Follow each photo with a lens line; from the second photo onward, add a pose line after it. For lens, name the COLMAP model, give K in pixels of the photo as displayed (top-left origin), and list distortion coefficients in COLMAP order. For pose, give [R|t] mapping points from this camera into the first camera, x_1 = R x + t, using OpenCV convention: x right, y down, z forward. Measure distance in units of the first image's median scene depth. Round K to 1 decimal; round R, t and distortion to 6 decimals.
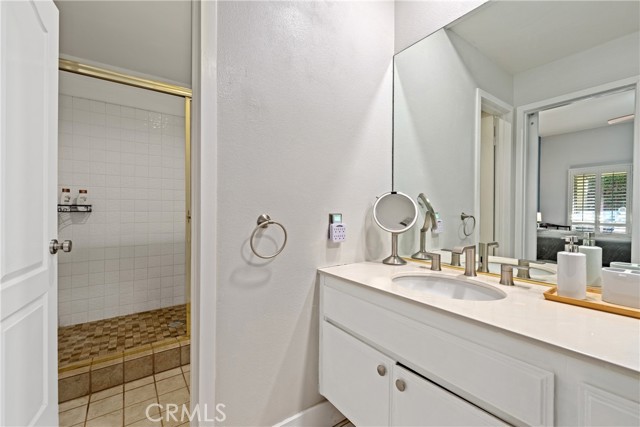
lens RADIAL K [[274.9, 0, 335.8], [0, 274.9, 211.4], [0, 0, 1]] dist [0.000297, 0.000027]
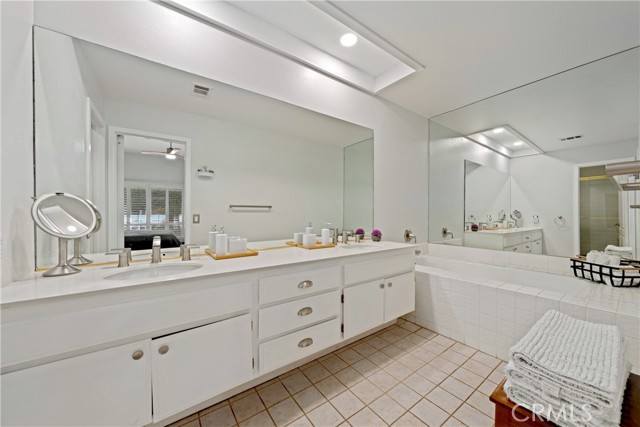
lens RADIAL K [[232.3, 0, 320.0], [0, 232.3, 213.5], [0, 0, 1]] dist [0.000381, 0.000048]
pose [[0.029766, -0.000079, 0.999557, -0.457450], [0.008274, 0.999966, -0.000167, 0.001506], [-0.999523, 0.008275, 0.029766, 0.130042]]
